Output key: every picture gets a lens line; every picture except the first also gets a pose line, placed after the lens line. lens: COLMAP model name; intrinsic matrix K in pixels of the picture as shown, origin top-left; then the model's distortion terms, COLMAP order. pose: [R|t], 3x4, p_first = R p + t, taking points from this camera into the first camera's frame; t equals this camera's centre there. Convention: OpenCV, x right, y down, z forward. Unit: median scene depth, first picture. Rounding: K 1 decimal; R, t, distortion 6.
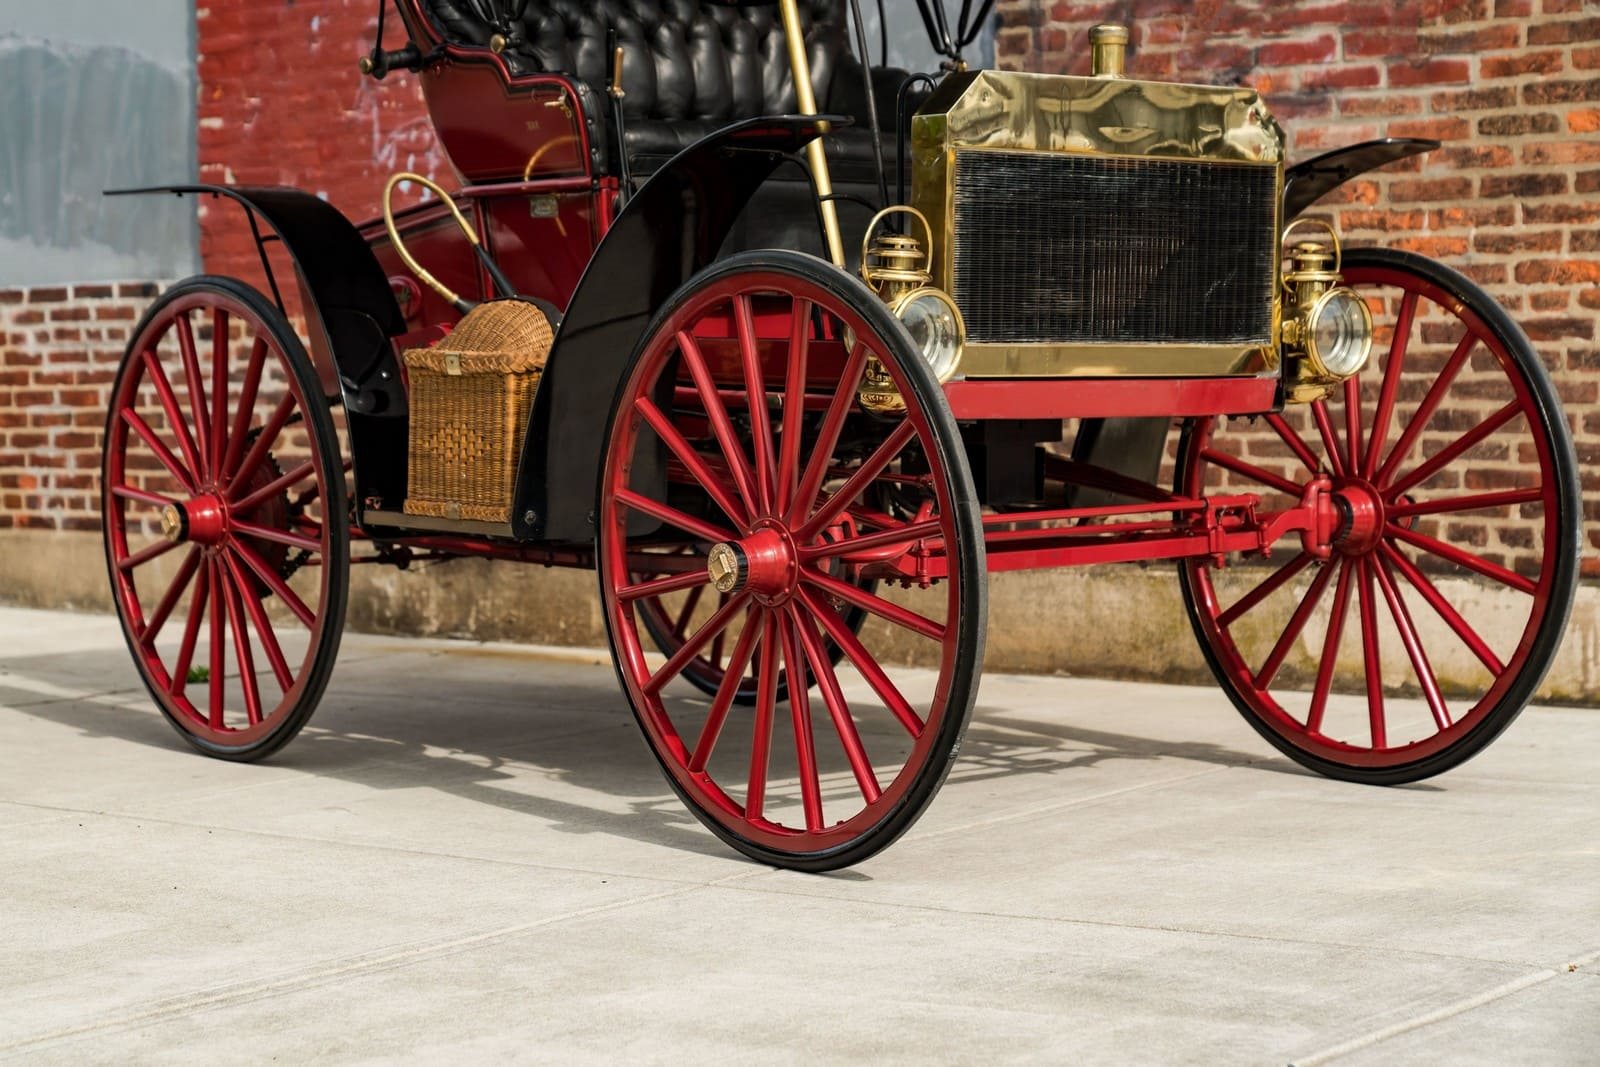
lens RADIAL K [[3411.3, 0, 694.9], [0, 3411.3, 553.7], [0, 0, 1]] dist [0.072720, 0.000000]
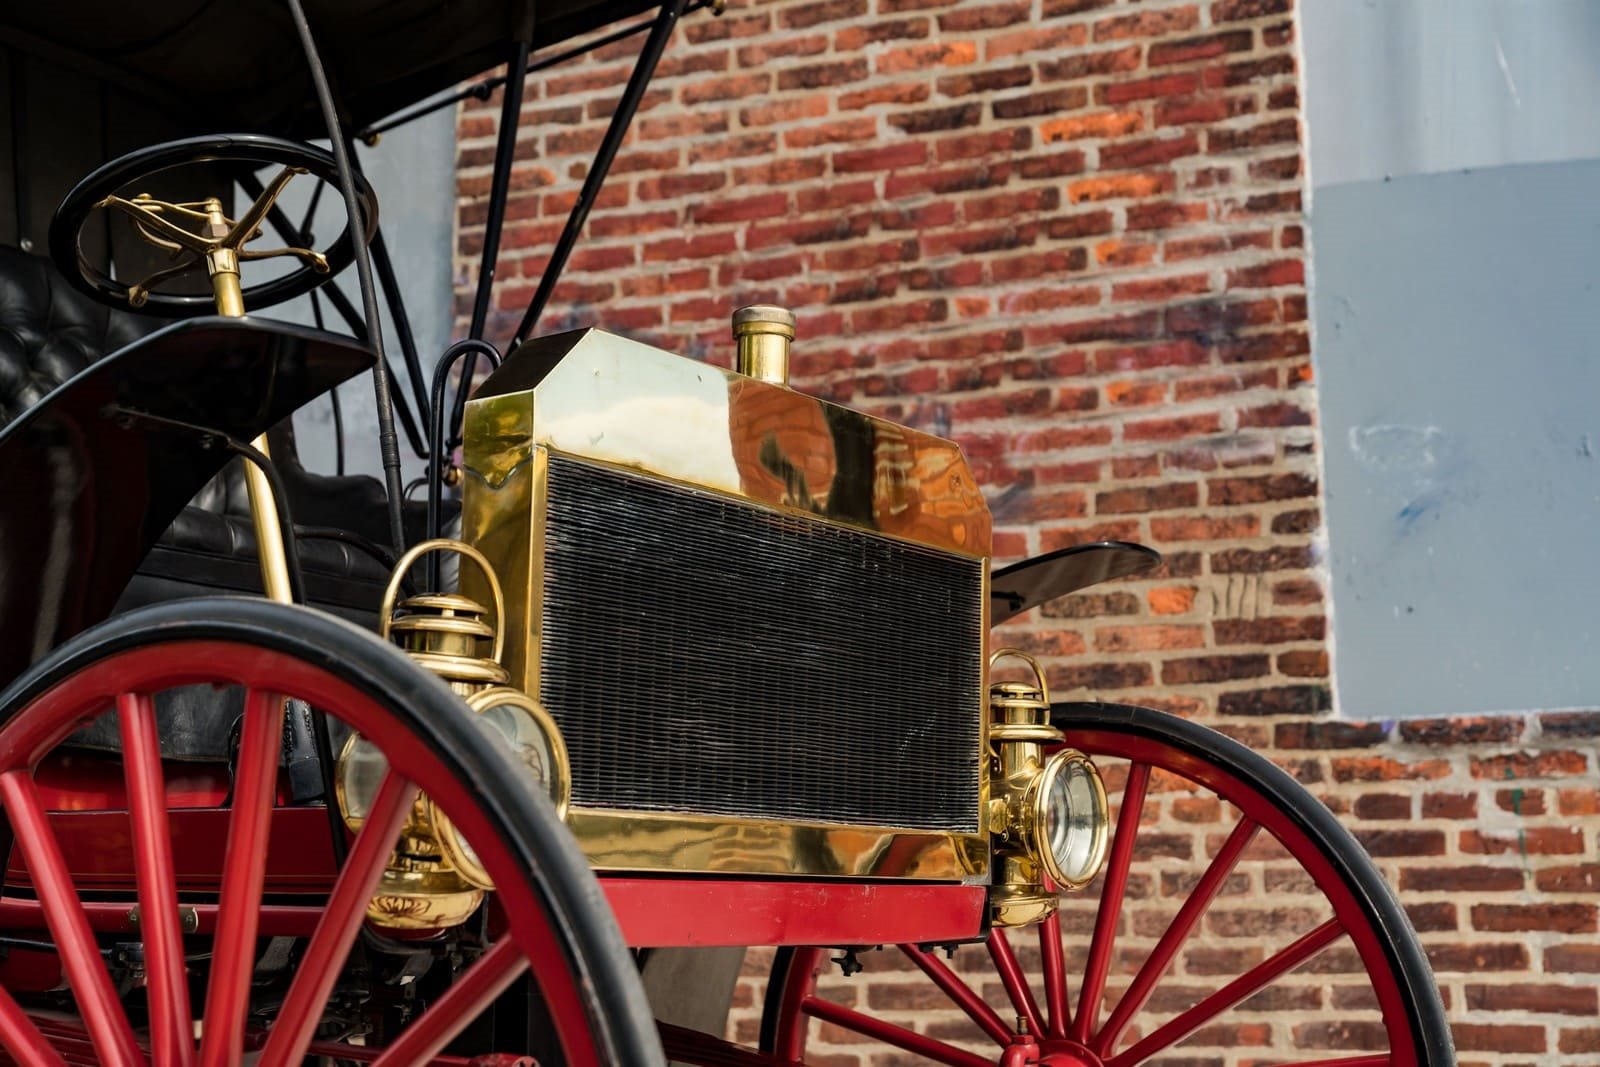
lens RADIAL K [[2369.9, 0, 802.2], [0, 2369.9, 544.8], [0, 0, 1]] dist [0.042576, 0.000000]
pose [[0.958793, 0.044569, 0.280586, 0.006306], [0.017184, 0.976713, -0.213863, -0.015336], [-0.283584, 0.209872, 0.935700, 0.467174]]
